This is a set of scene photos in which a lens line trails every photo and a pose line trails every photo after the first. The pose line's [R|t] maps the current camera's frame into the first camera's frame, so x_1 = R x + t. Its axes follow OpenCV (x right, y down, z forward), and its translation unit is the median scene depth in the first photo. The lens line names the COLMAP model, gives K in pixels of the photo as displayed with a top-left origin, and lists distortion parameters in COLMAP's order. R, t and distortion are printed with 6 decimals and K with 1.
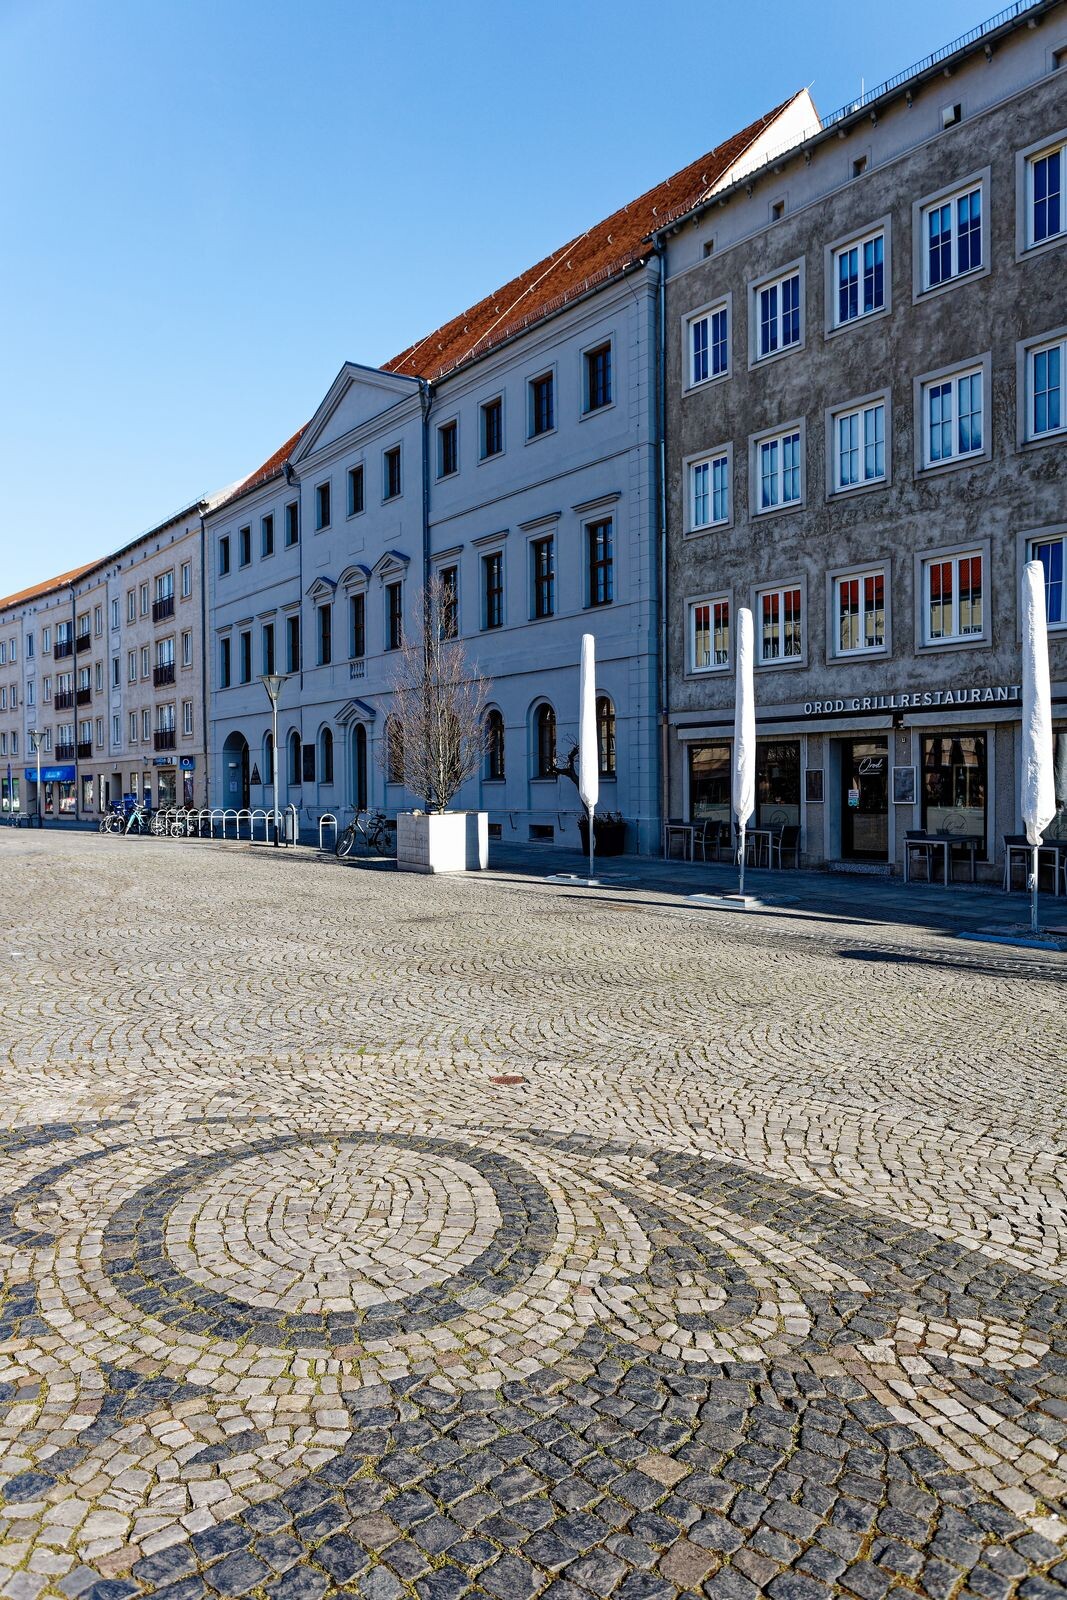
lens RADIAL K [[1107.6, 0, 533.2], [0, 1107.6, 802.0], [0, 0, 1]] dist [-0.001447, -0.000364]
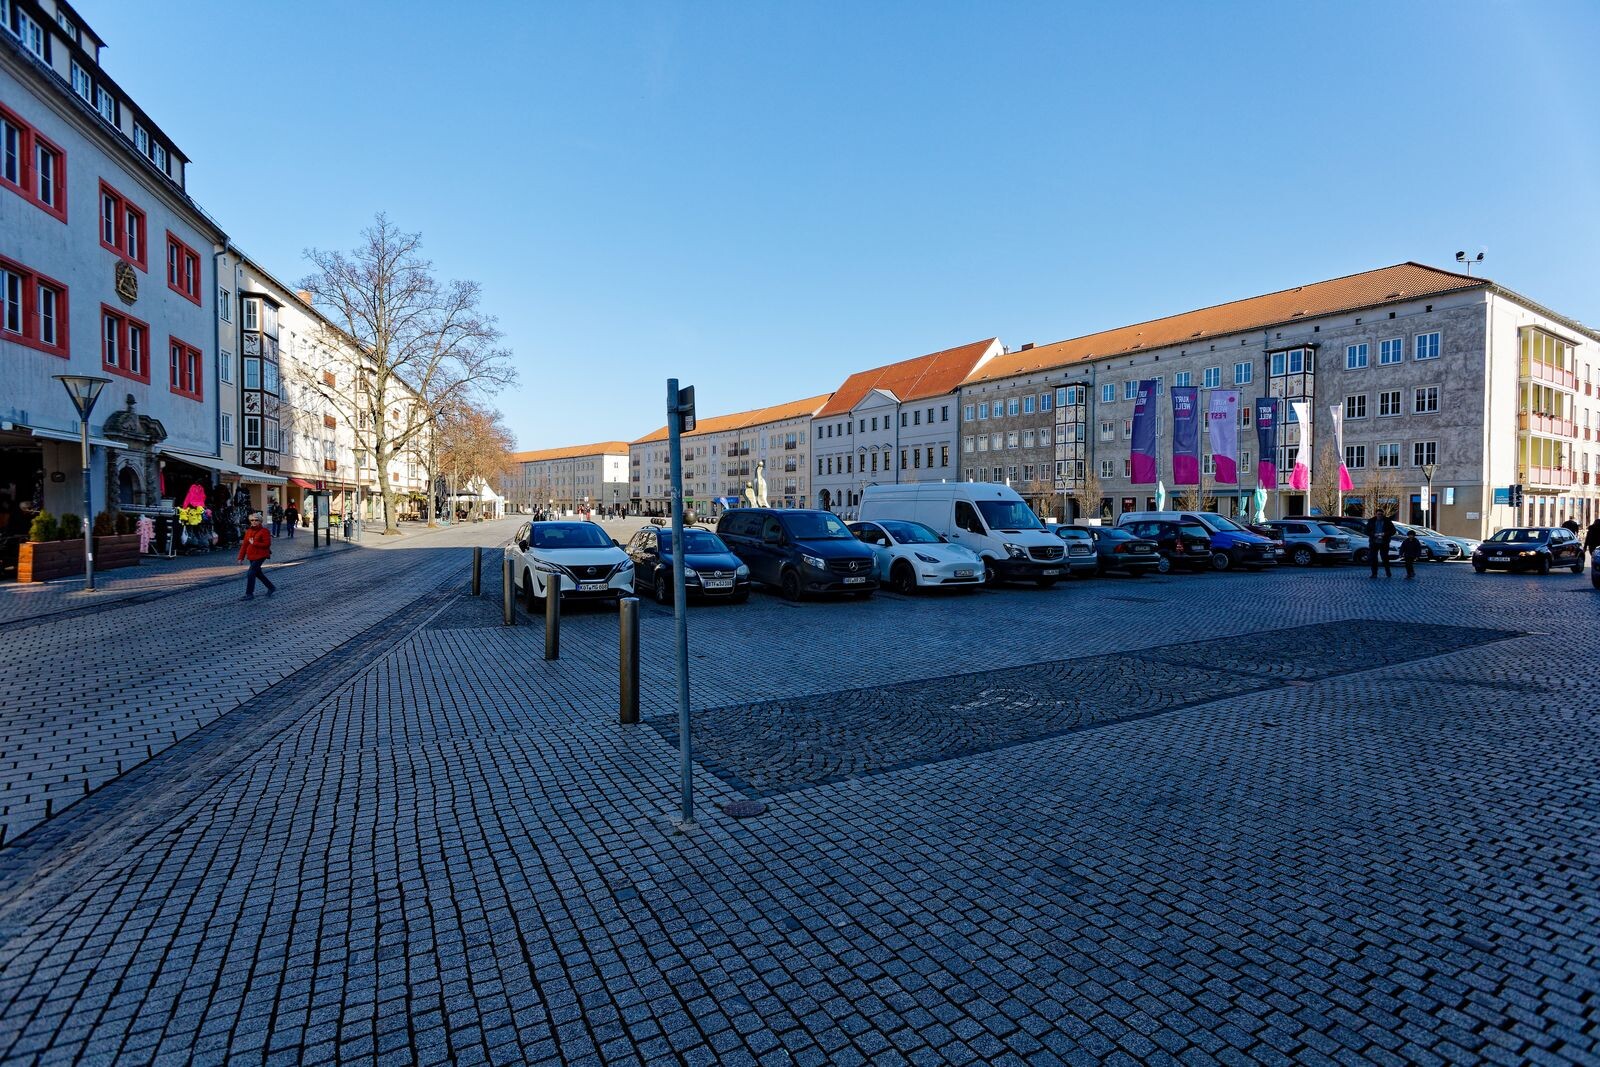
lens RADIAL K [[728.3, 0, 802.1], [0, 728.3, 528.0], [0, 0, 1]] dist [0.001181, 0.000190]
pose [[0.993278, 0.010055, -0.115316, -0.137031], [-0.007680, 0.999749, 0.021023, 0.005842], [0.115499, -0.019996, 0.993106, -1.601856]]
